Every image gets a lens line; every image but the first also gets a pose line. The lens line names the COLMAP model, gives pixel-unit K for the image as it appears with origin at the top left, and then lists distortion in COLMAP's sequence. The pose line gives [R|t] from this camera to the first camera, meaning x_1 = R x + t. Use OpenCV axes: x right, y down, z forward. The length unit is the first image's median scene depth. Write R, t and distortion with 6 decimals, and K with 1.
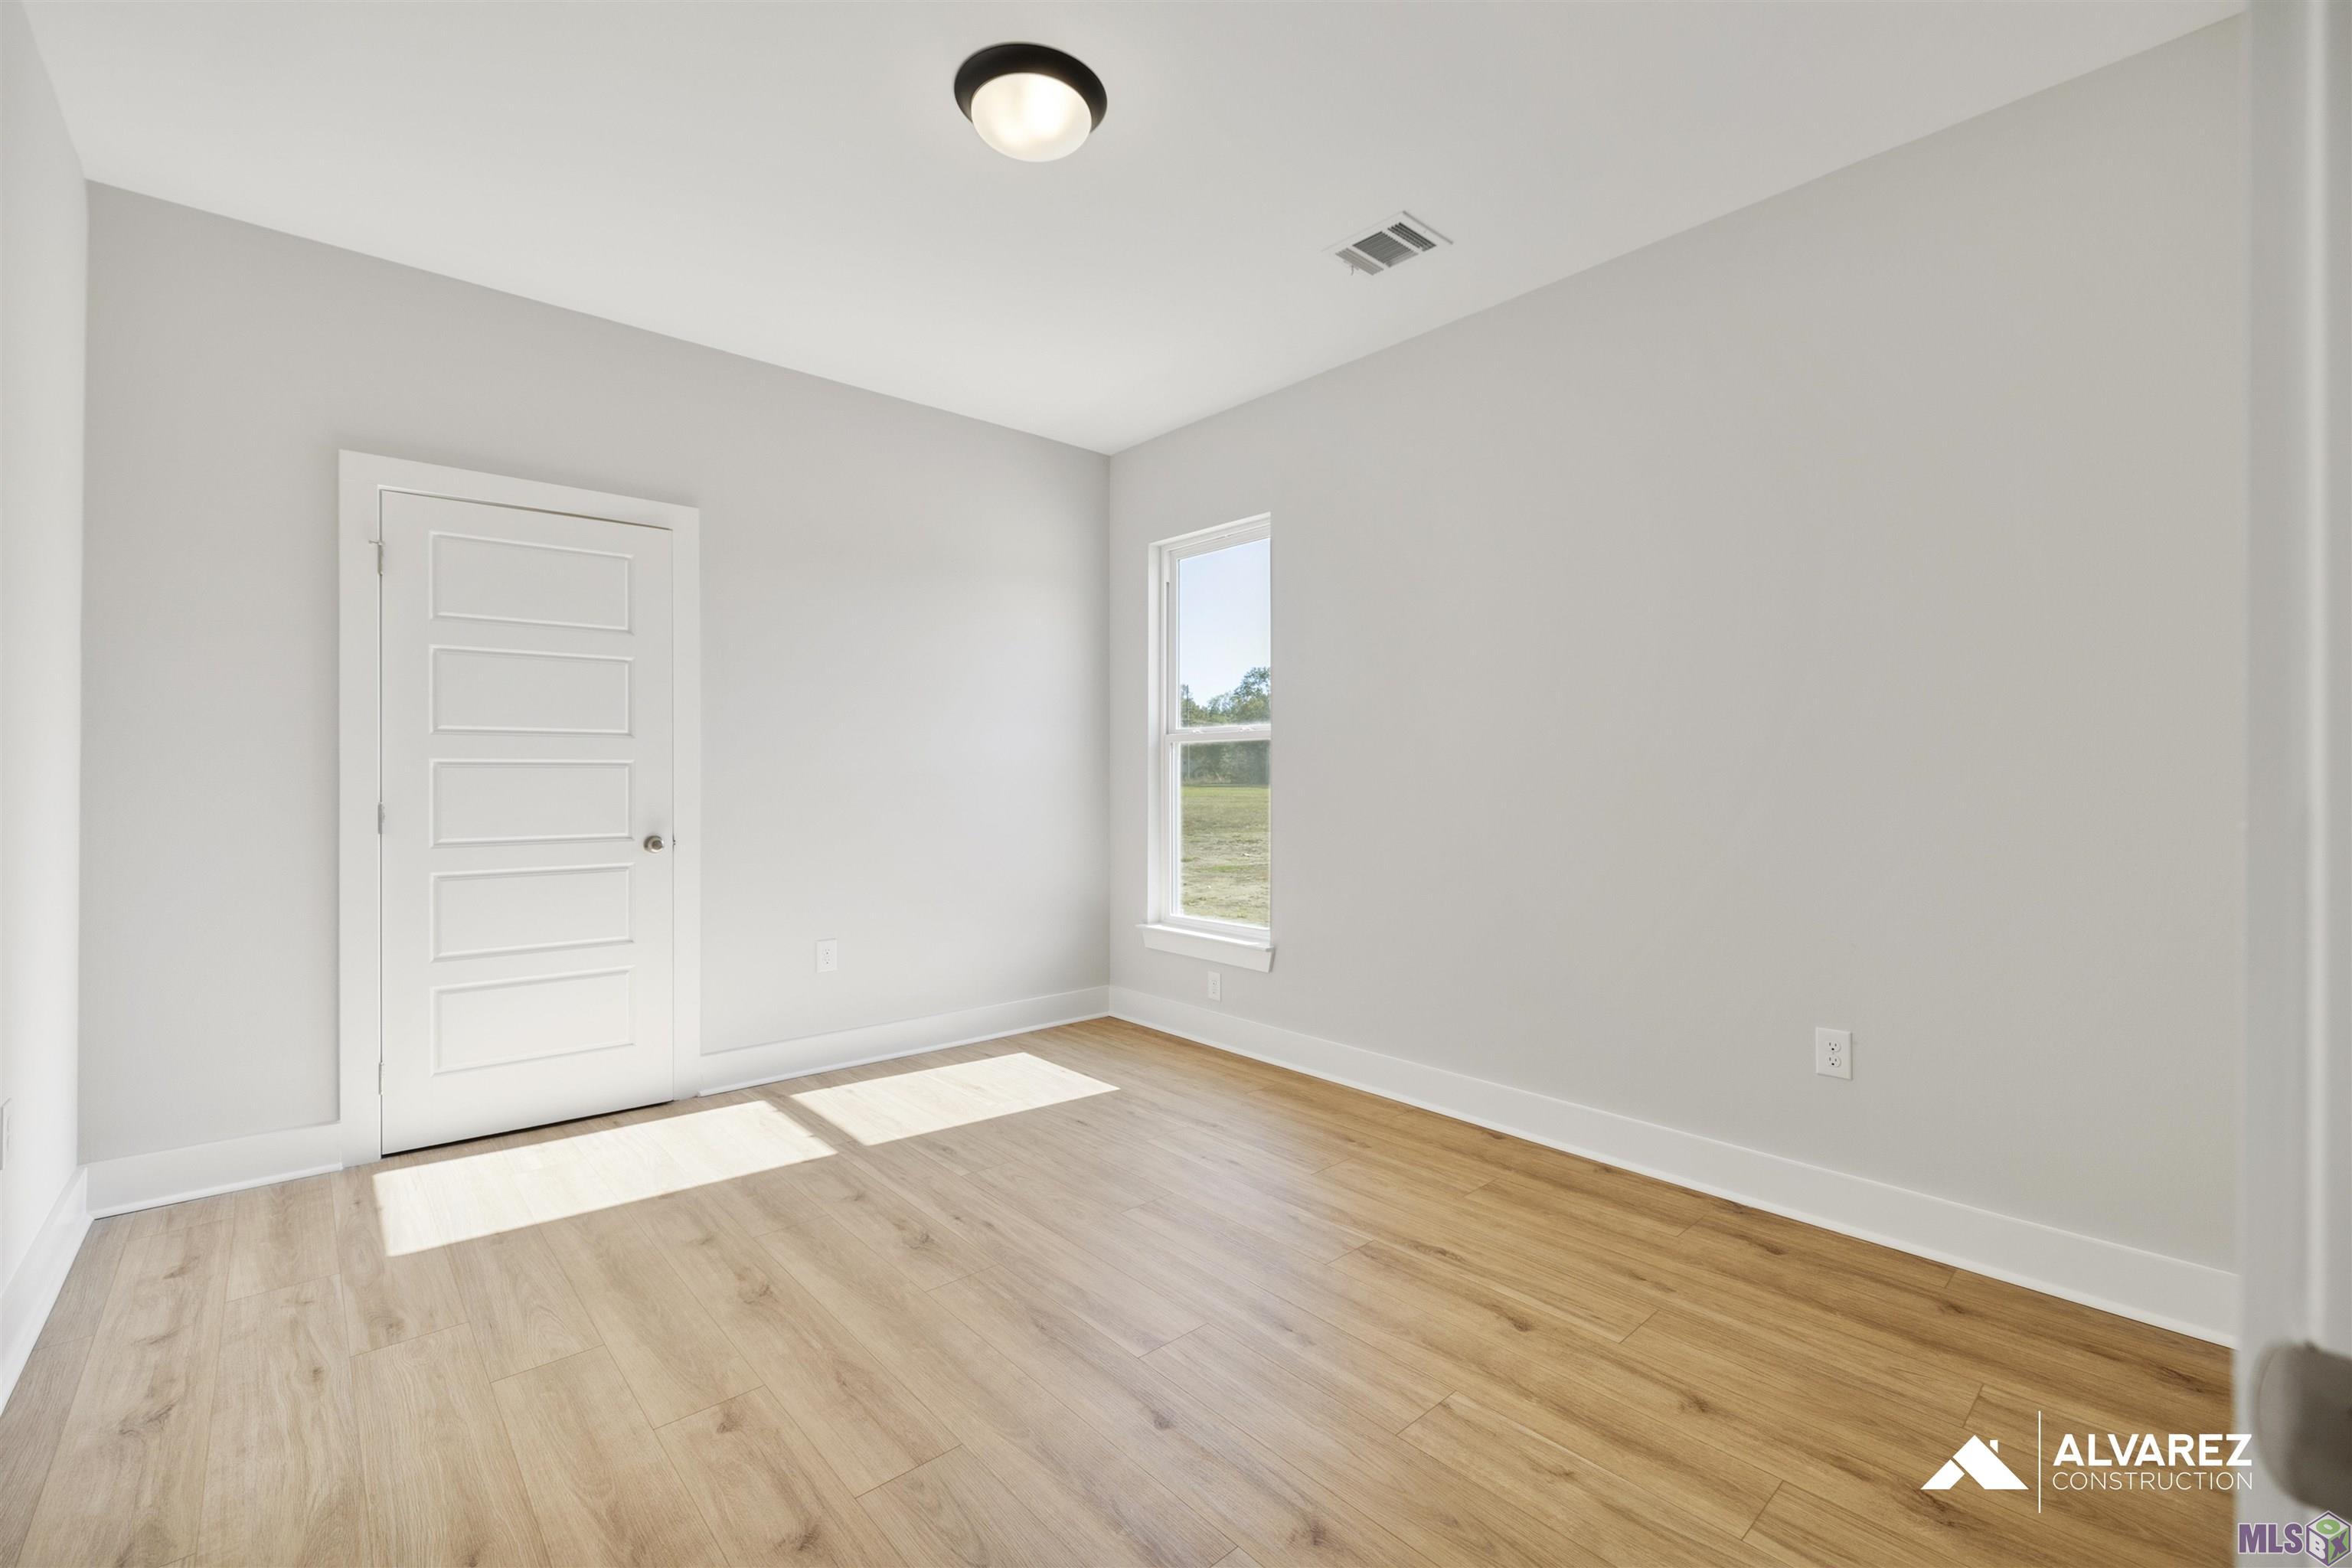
lens RADIAL K [[995.9, 0, 1156.3], [0, 995.9, 778.4], [0, 0, 1]] dist [0.010715, 0.000103]
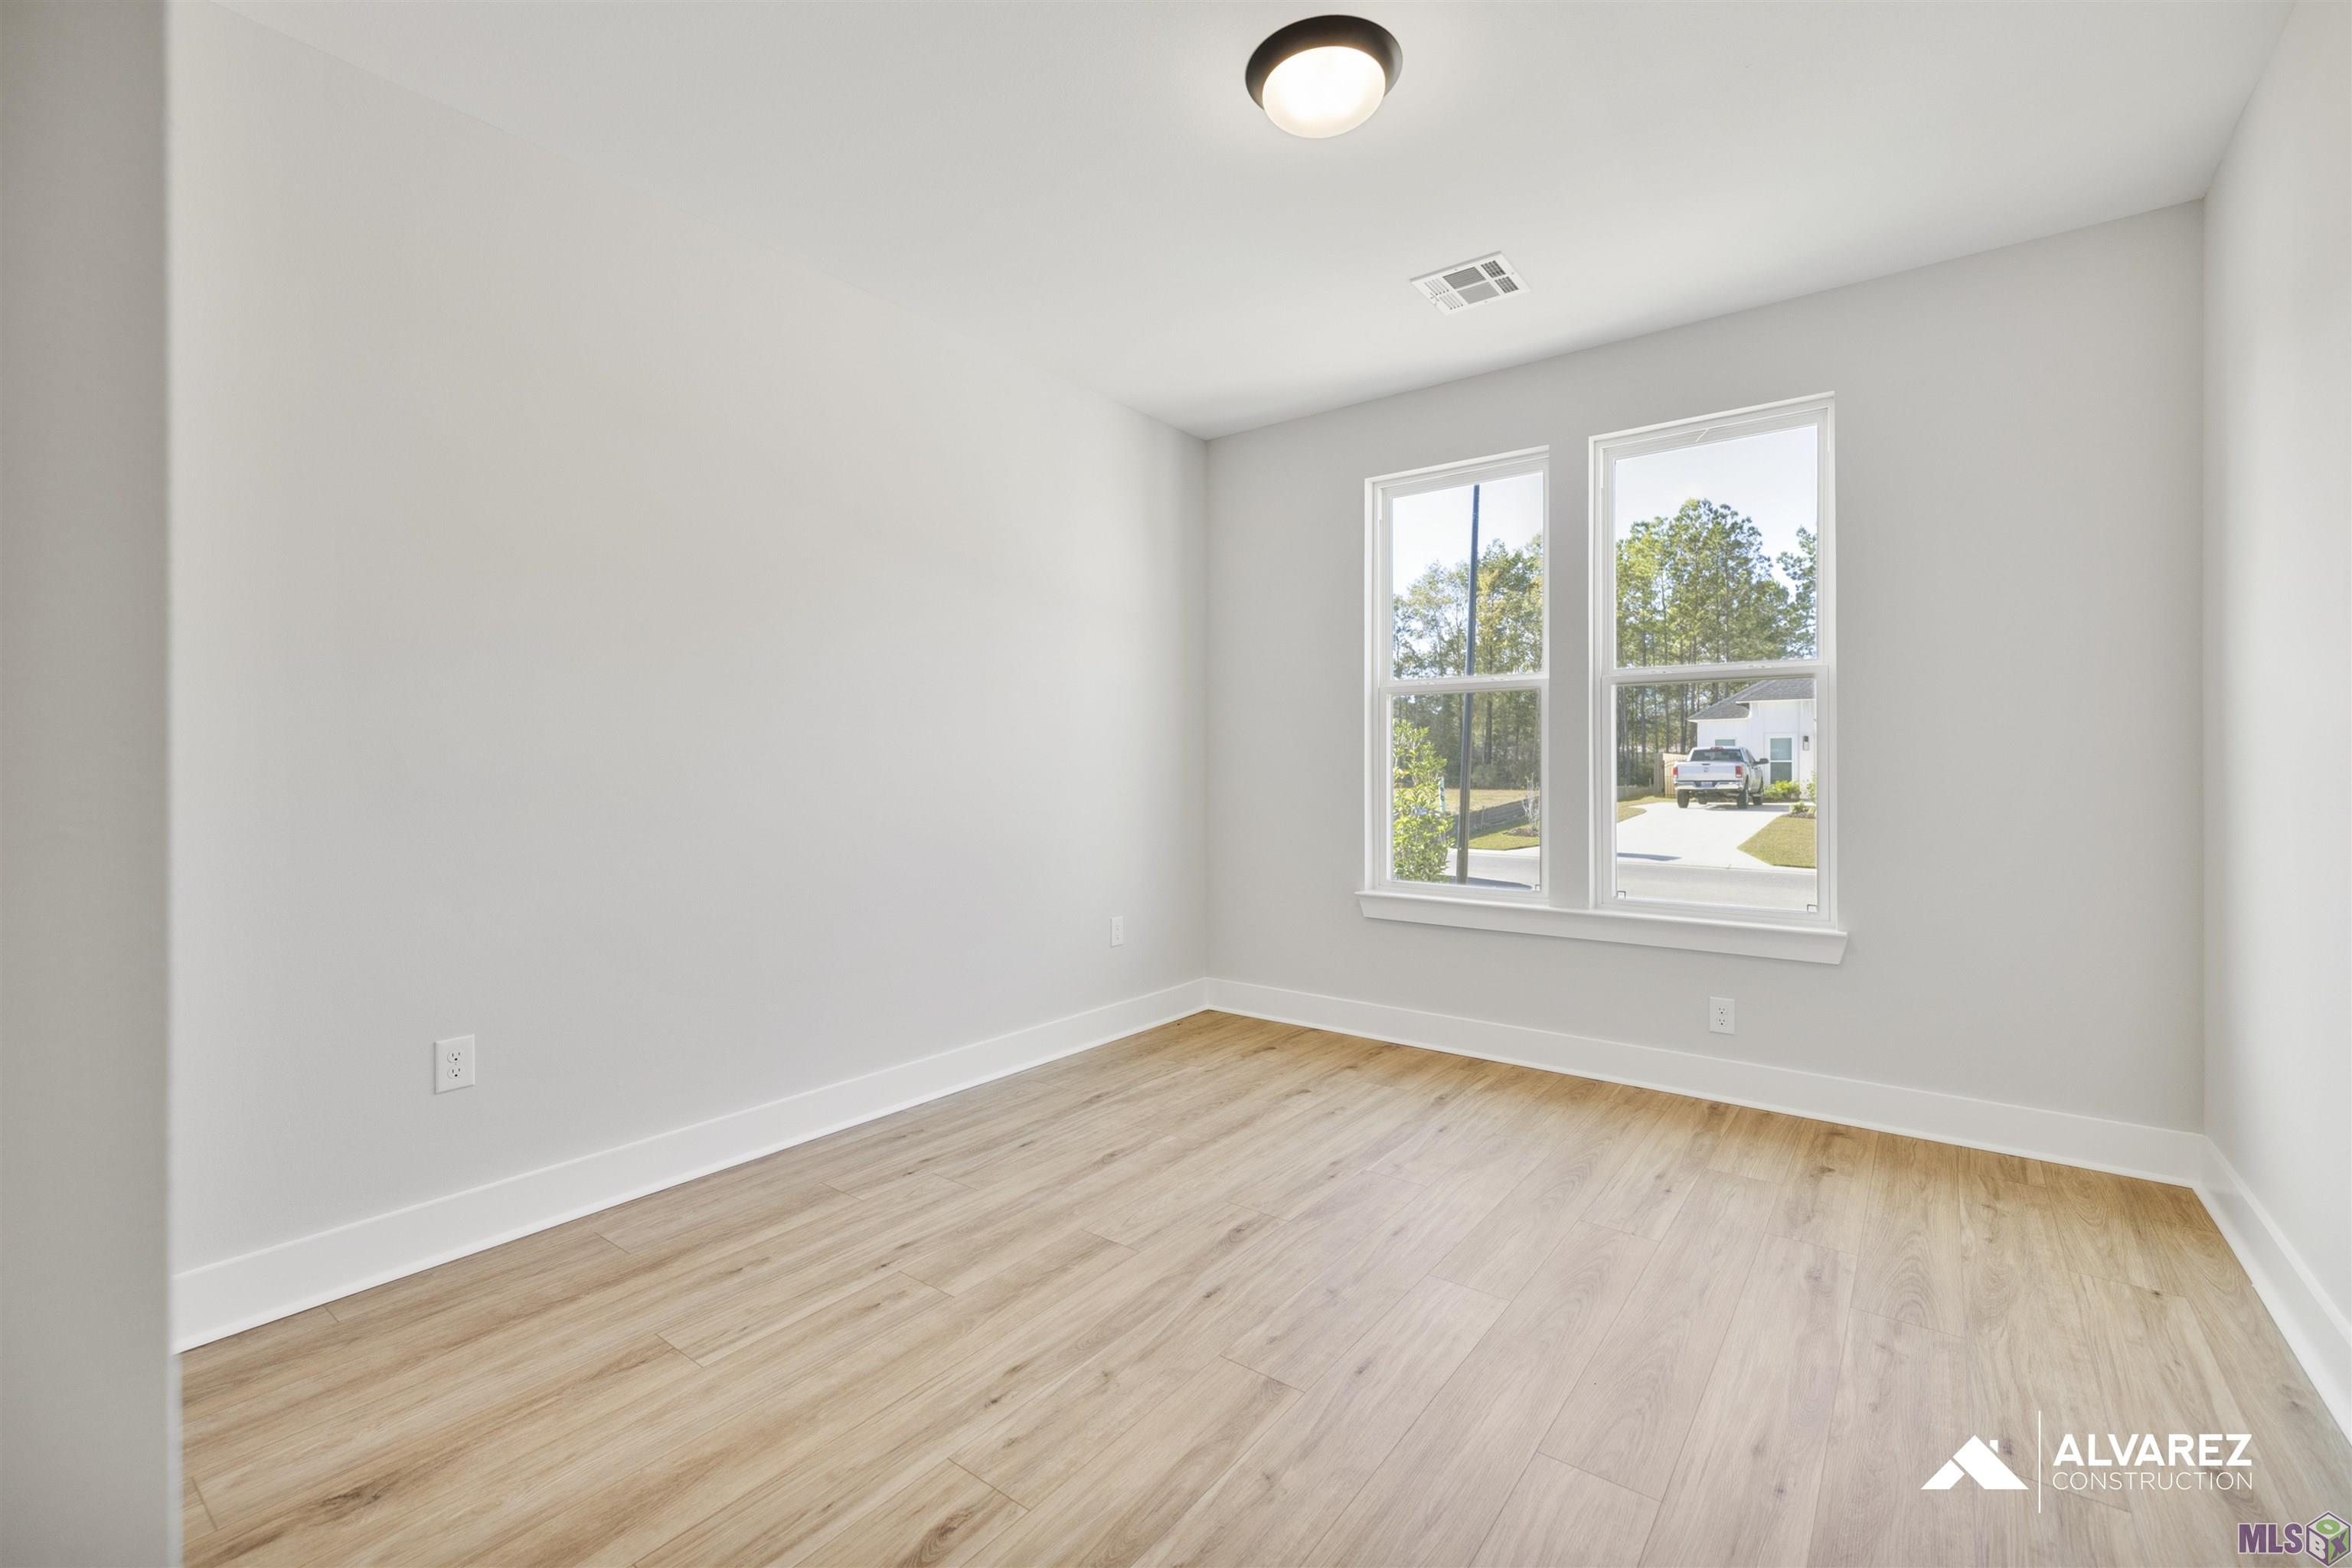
lens RADIAL K [[995.9, 0, 1156.3], [0, 995.9, 778.4], [0, 0, 1]] dist [0.010715, 0.000103]
pose [[-0.191483, -0.007305, 0.981469, -1.009489], [-0.001249, 0.999973, 0.007199, -0.004333], [-0.981495, 0.000152, -0.191487, 1.142398]]
